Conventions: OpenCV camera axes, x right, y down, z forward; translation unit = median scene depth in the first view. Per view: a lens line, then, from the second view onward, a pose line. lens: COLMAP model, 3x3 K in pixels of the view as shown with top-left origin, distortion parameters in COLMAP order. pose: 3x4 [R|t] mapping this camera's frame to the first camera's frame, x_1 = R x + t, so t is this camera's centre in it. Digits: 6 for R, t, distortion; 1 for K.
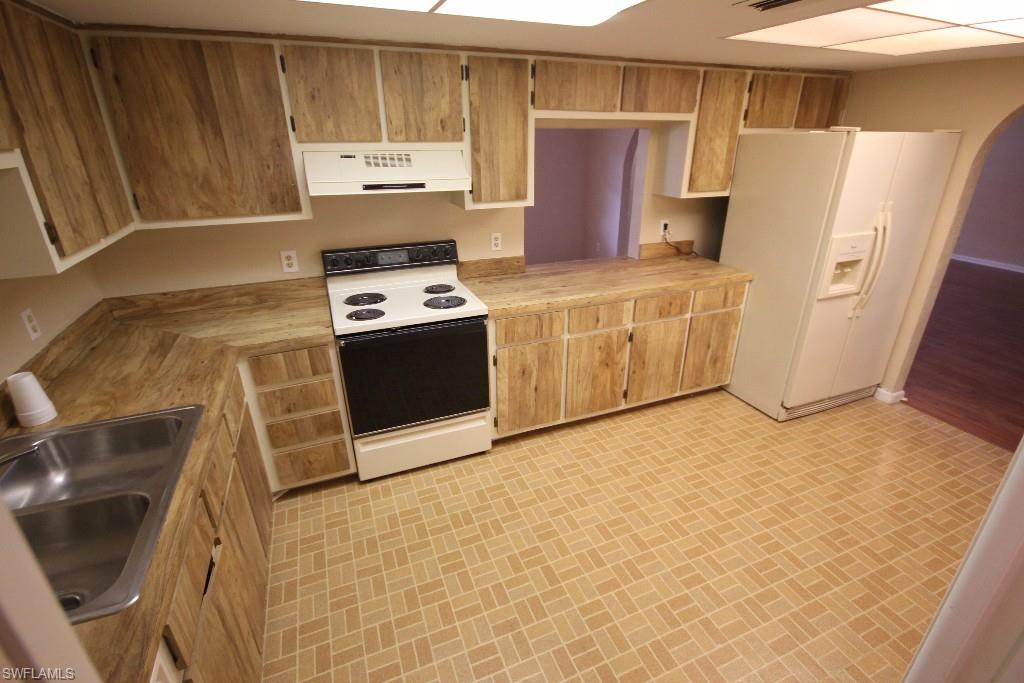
lens RADIAL K [[473.4, 0, 509.1], [0, 473.4, 339.2], [0, 0, 1]] dist [0.001662, 0.000518]
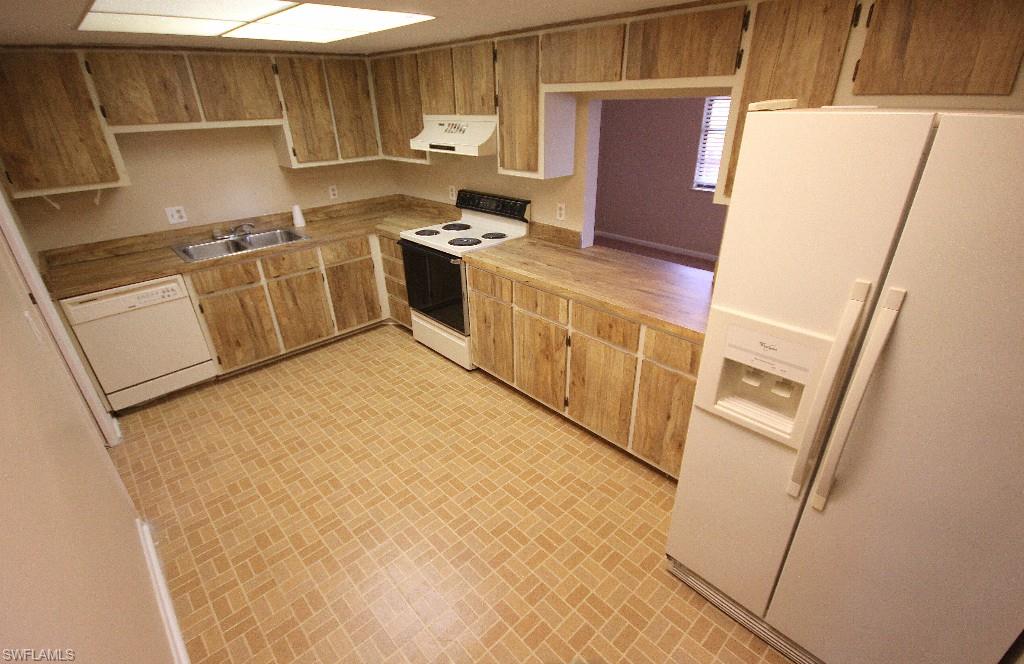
lens RADIAL K [[464.3, 0, 515.3], [0, 464.3, 336.9], [0, 0, 1]] dist [-0.001386, -0.000567]
pose [[0.368268, 0.417231, -0.830841, 1.015970], [-0.349969, 0.890128, 0.291881, -0.249752], [0.861336, 0.183278, 0.473824, 0.530288]]
